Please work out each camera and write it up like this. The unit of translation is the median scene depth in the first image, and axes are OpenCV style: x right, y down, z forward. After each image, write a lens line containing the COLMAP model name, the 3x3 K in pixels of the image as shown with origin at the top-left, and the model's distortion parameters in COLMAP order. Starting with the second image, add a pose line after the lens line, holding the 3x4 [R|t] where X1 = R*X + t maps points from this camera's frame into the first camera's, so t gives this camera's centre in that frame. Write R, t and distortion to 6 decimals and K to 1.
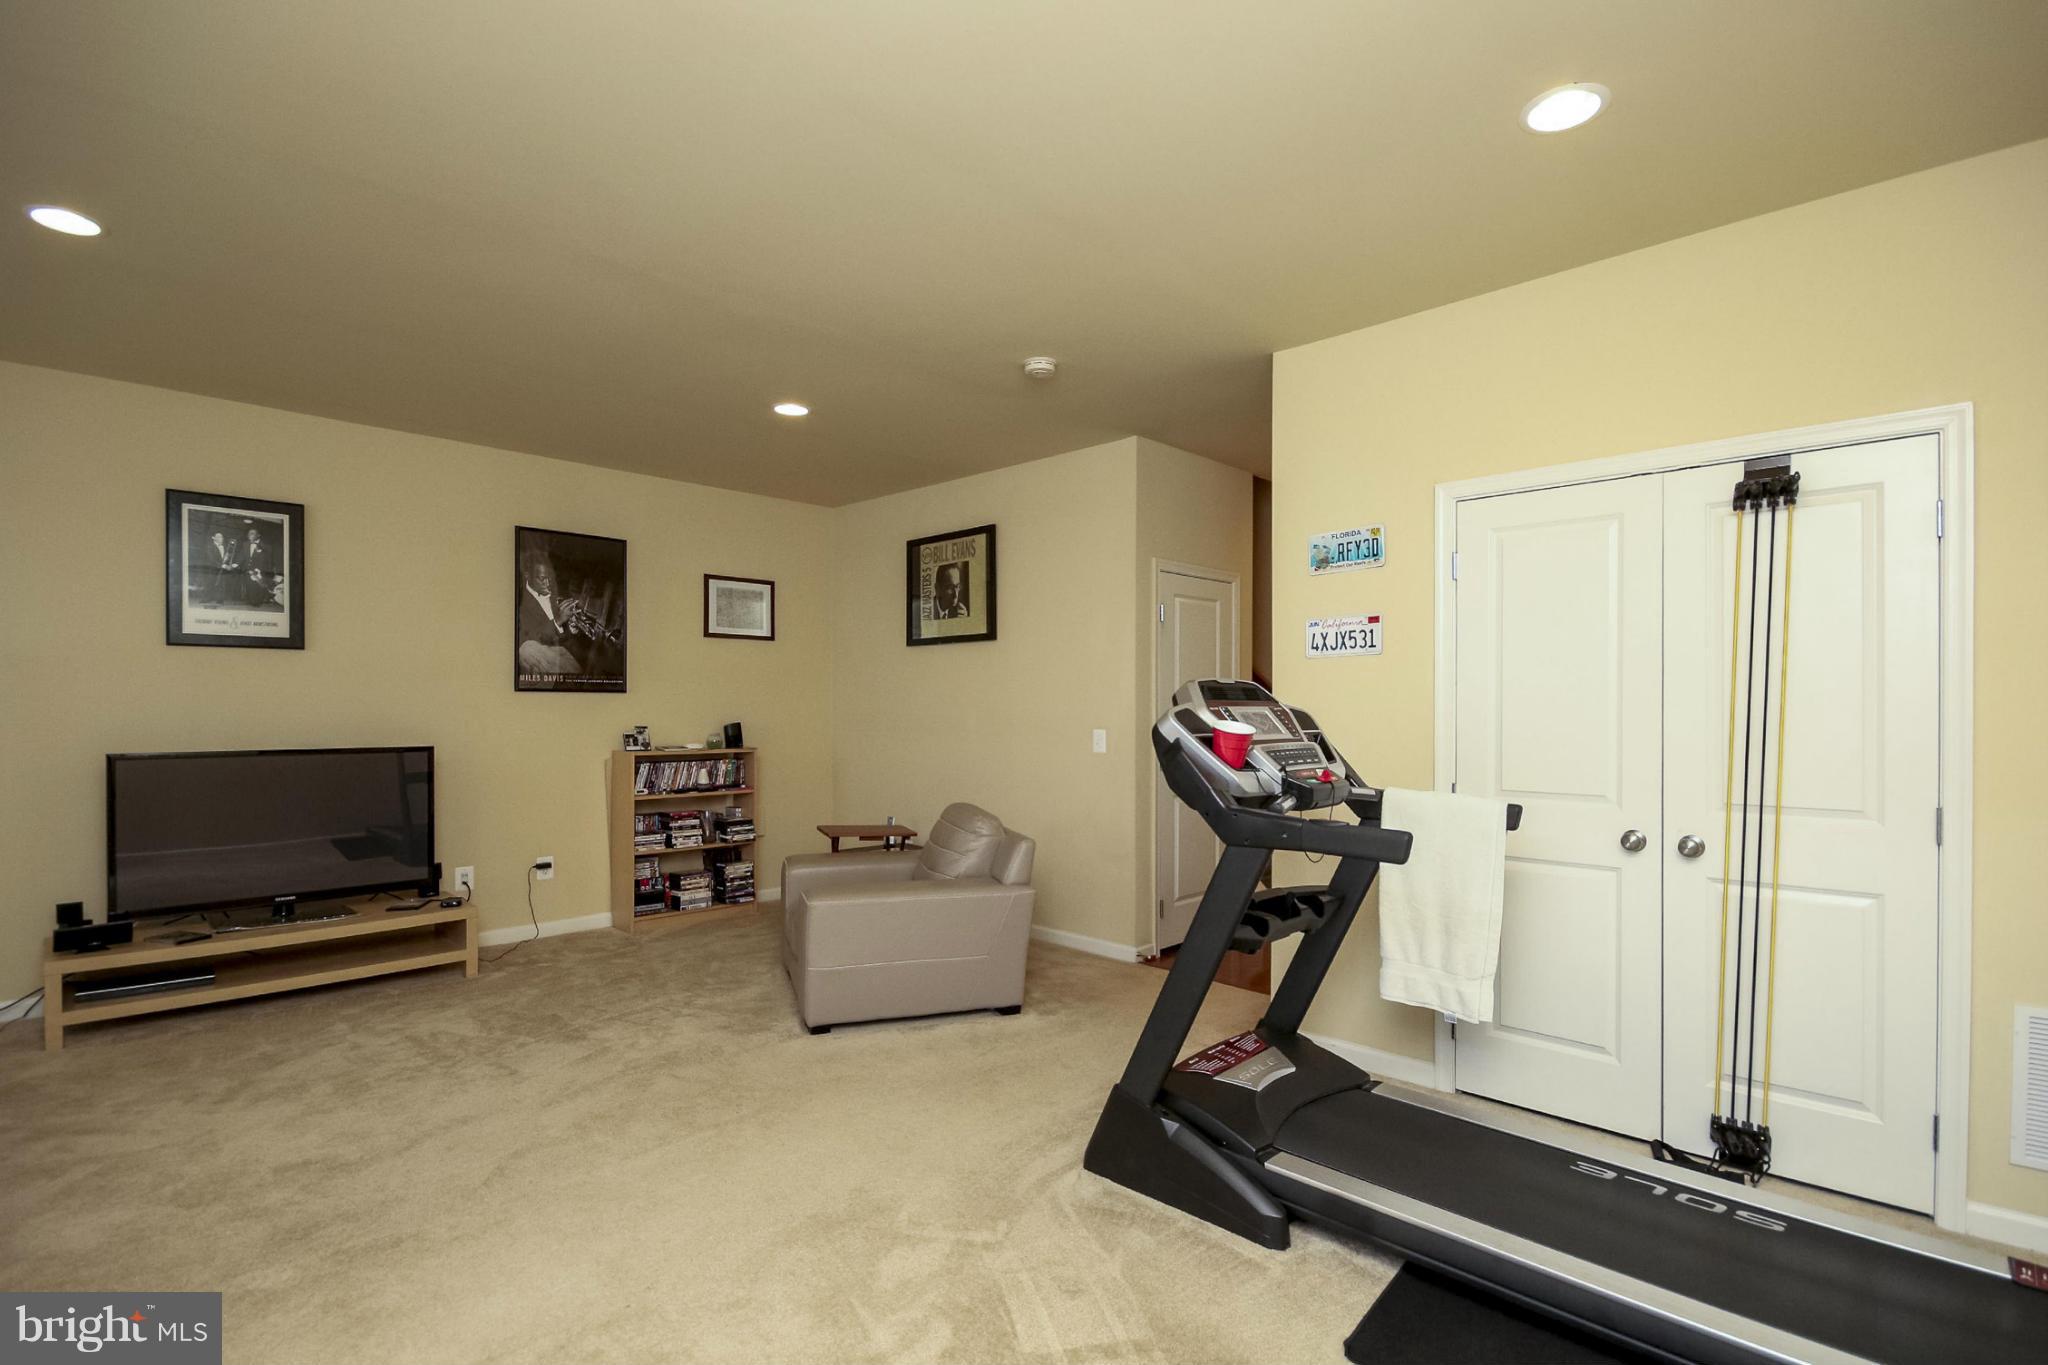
lens RADIAL K [[975.9, 0, 1021.6], [0, 975.9, 706.4], [0, 0, 1]] dist [0.022492, 0.000105]
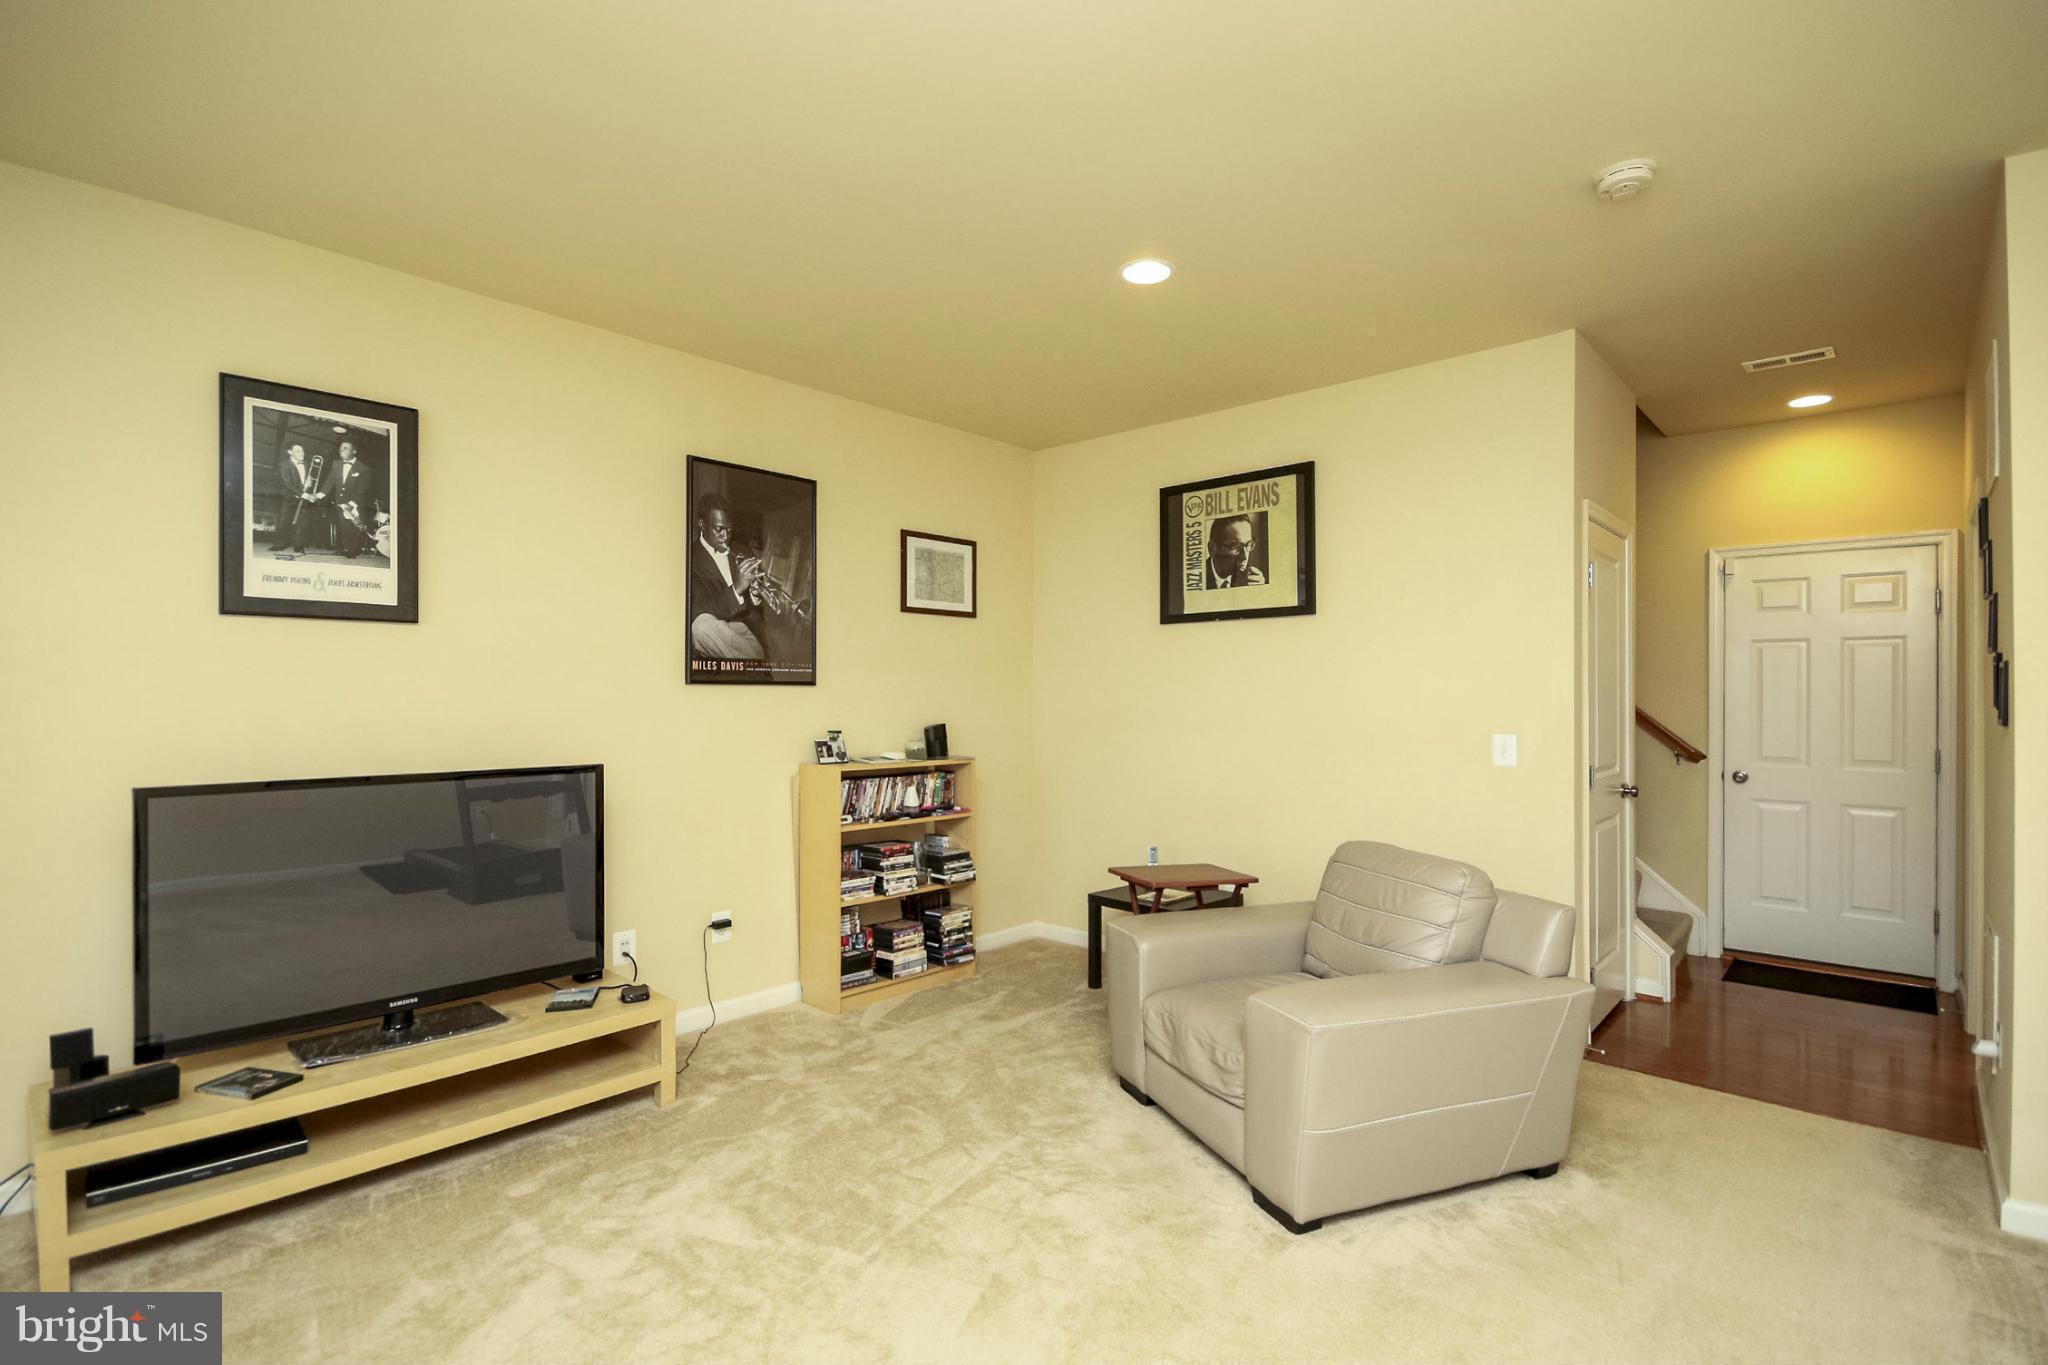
lens RADIAL K [[980.7, 0, 1041.5], [0, 980.7, 690.3], [0, 0, 1]] dist [0.016286, 0.001164]
pose [[0.999191, -0.002082, 0.040160, -0.279320], [0.002384, 0.999969, -0.007458, -0.004640], [-0.040143, 0.007547, 0.999165, 0.262850]]
